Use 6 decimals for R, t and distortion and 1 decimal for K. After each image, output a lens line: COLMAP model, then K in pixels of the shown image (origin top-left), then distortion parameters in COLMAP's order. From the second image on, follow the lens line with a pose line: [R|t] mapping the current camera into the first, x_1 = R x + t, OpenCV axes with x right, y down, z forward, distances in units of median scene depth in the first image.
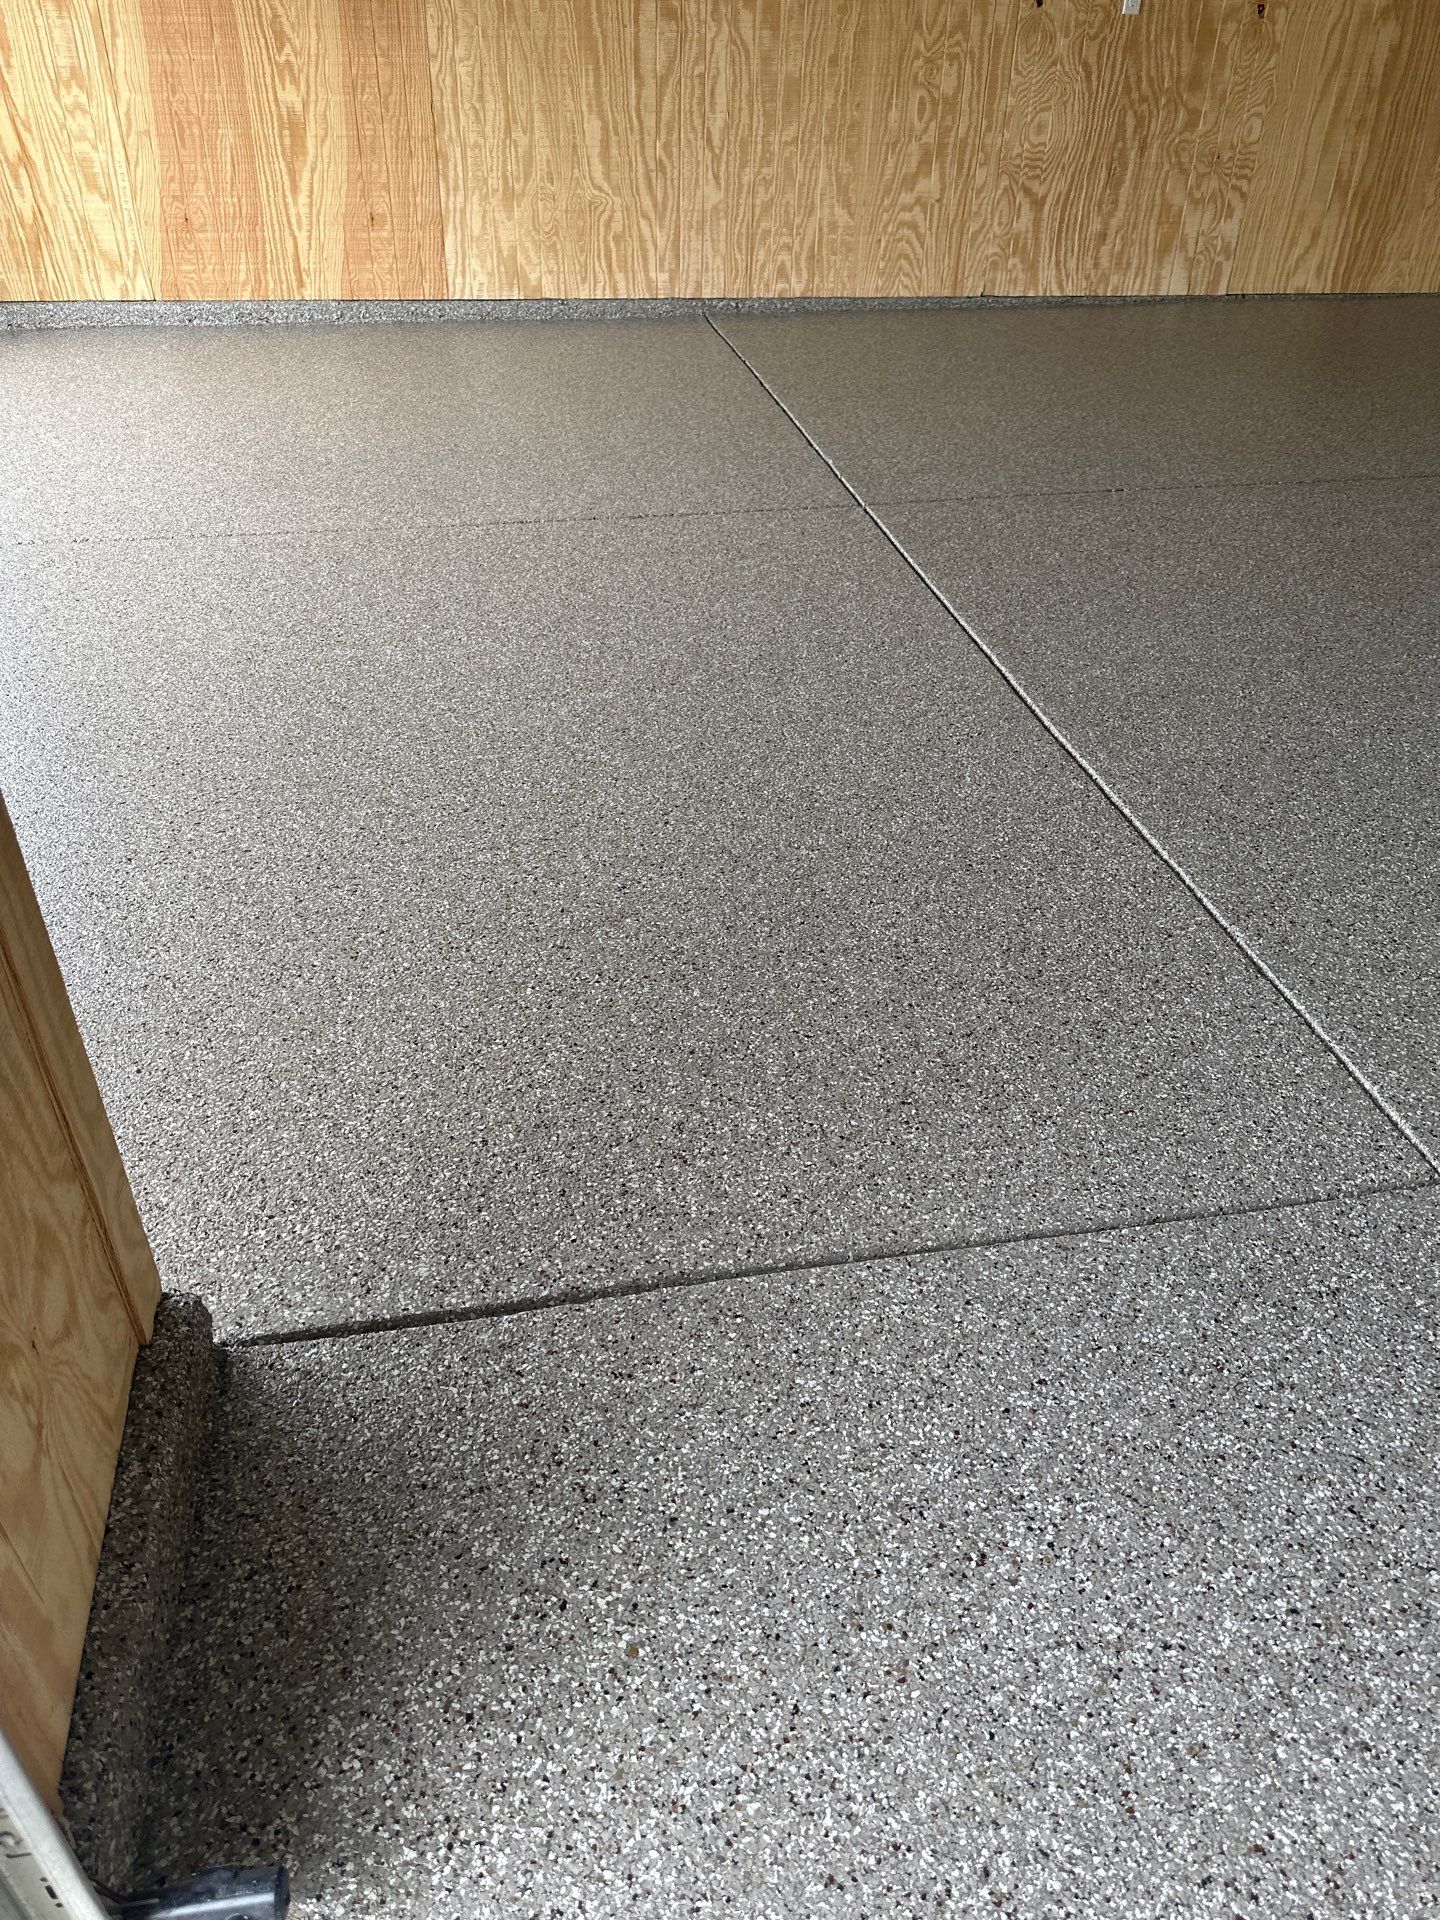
lens RADIAL K [[1362.5, 0, 708.7], [0, 1362.5, 968.0], [0, 0, 1]] dist [0.041714, -0.046673]
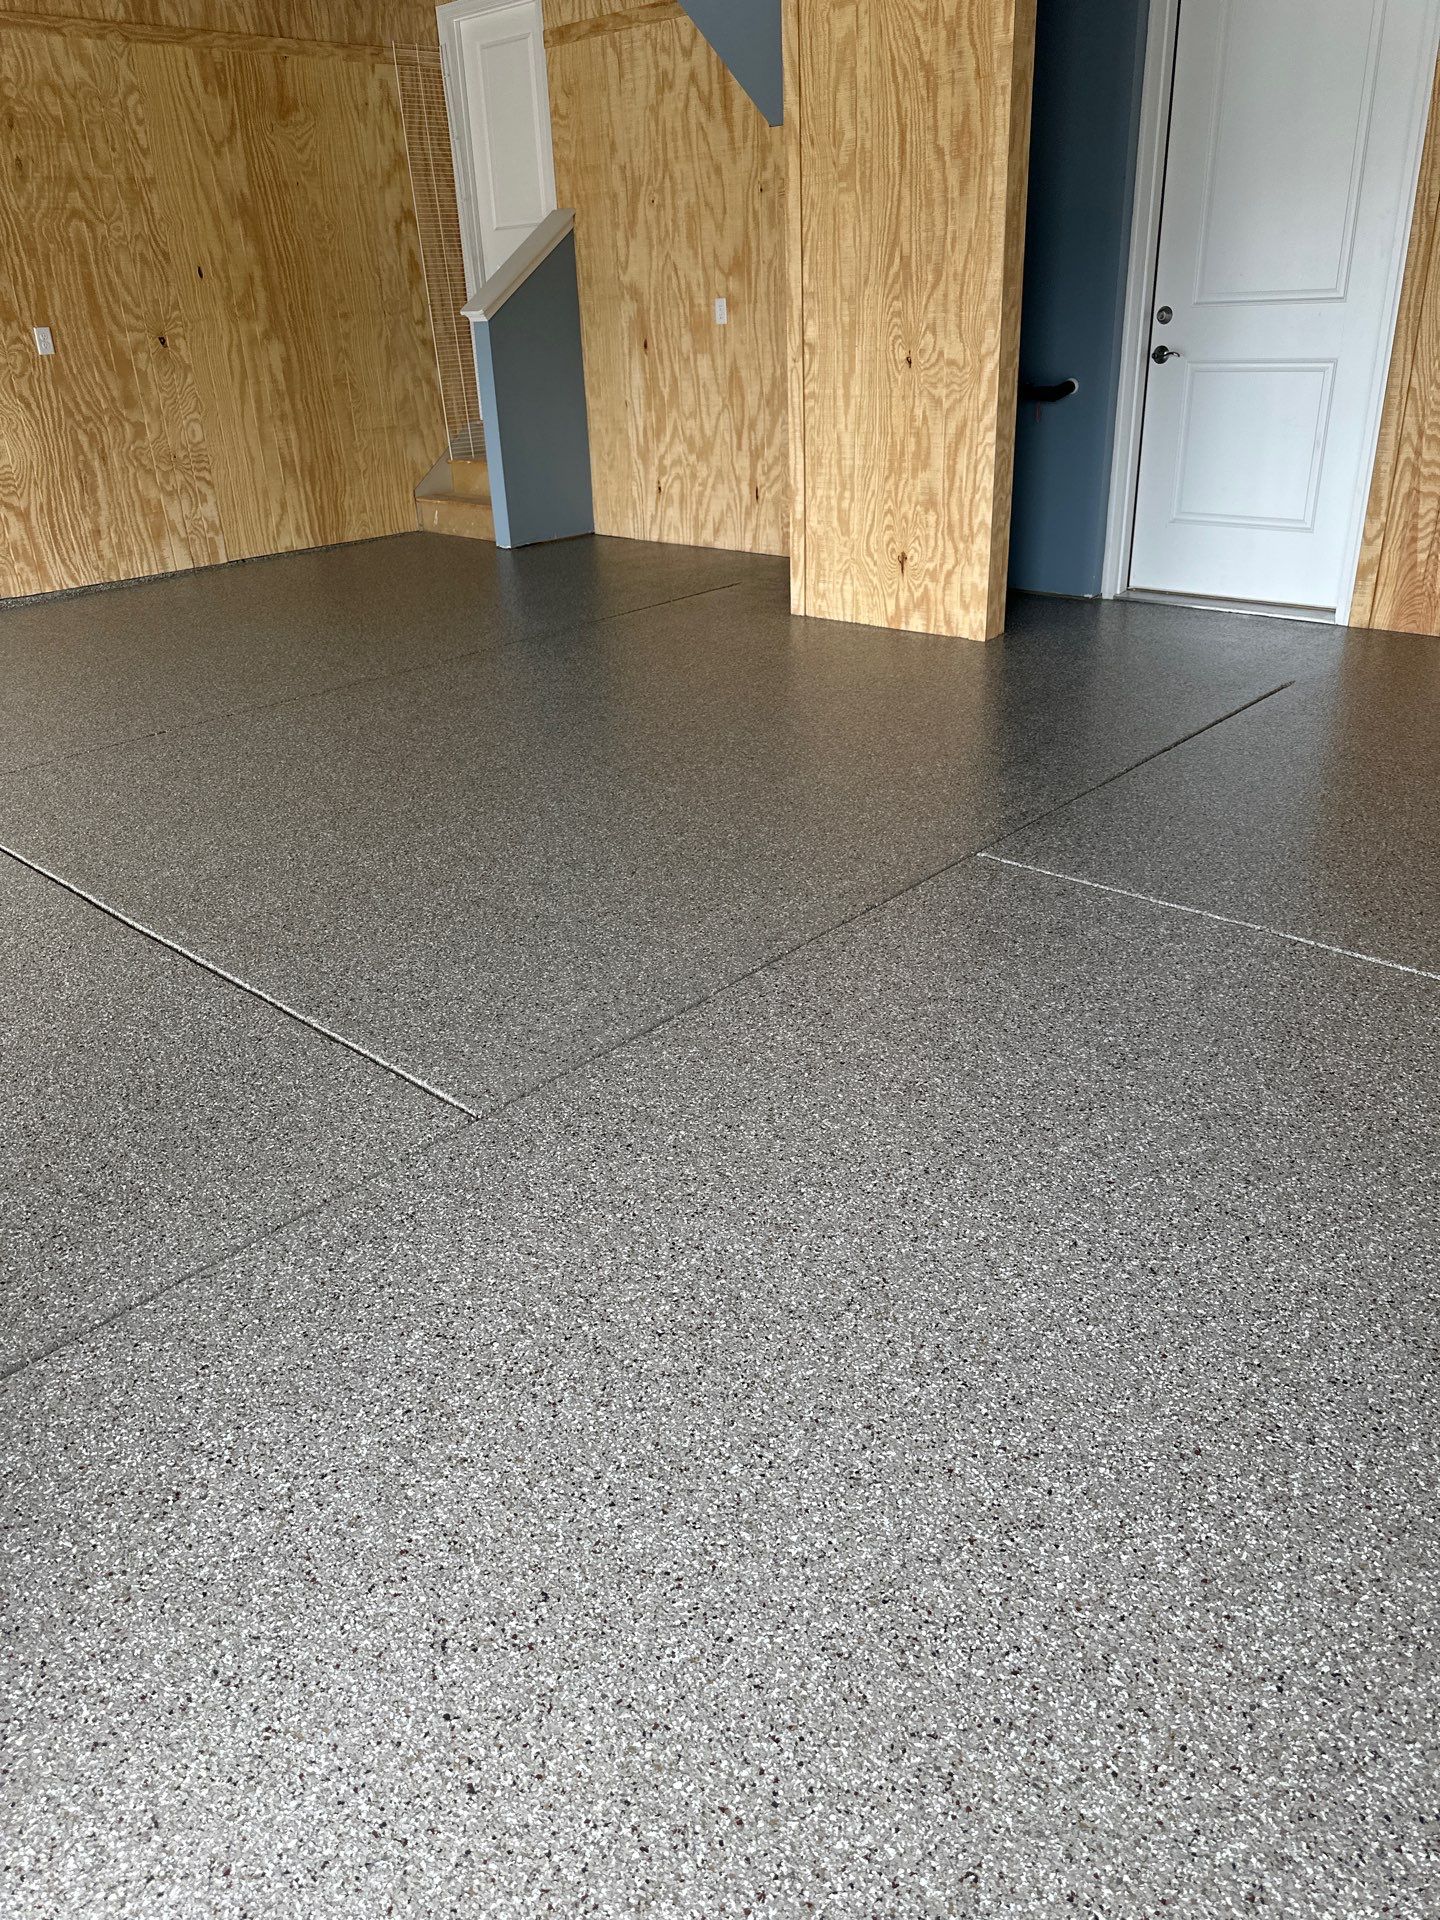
lens RADIAL K [[1362.5, 0, 716.2], [0, 1362.5, 948.8], [0, 0, 1]] dist [0.041714, -0.046673]
pose [[0.805942, -0.306412, 0.506527, 0.049328], [0.392238, 0.917255, -0.069221, 0.109766], [-0.443404, 0.254468, 0.859441, -0.201733]]
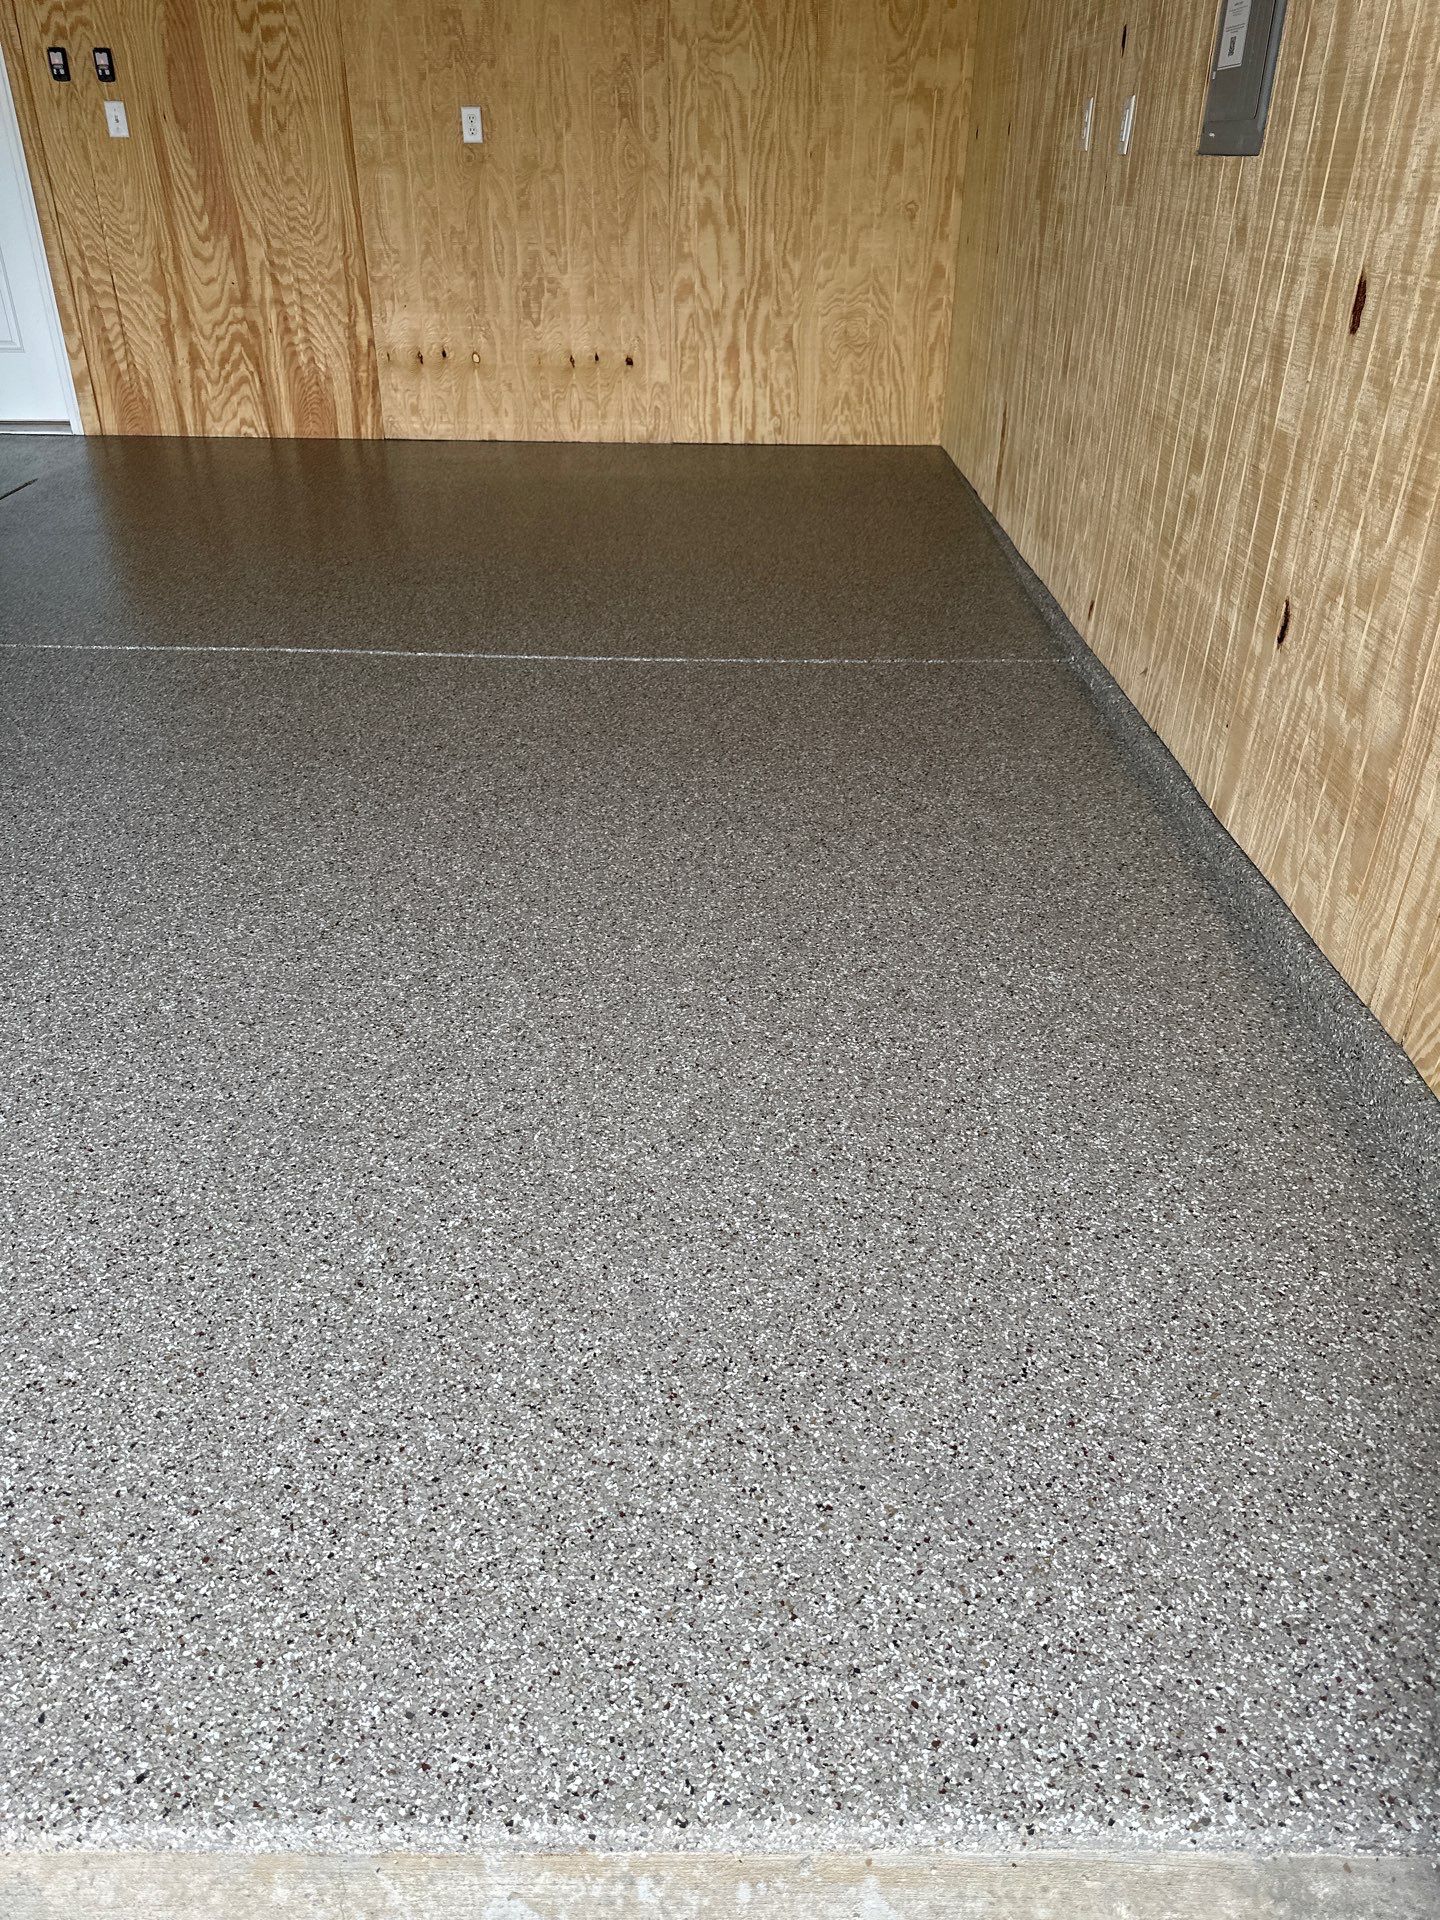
lens RADIAL K [[1362.5, 0, 725.4], [0, 1362.5, 944.7], [0, 0, 1]] dist [0.041714, -0.046673]
pose [[0.172052, -0.517992, 0.837904, -0.186298], [0.567904, 0.747169, 0.345288, 0.330462], [-0.804912, 0.416441, 0.422721, -0.449183]]
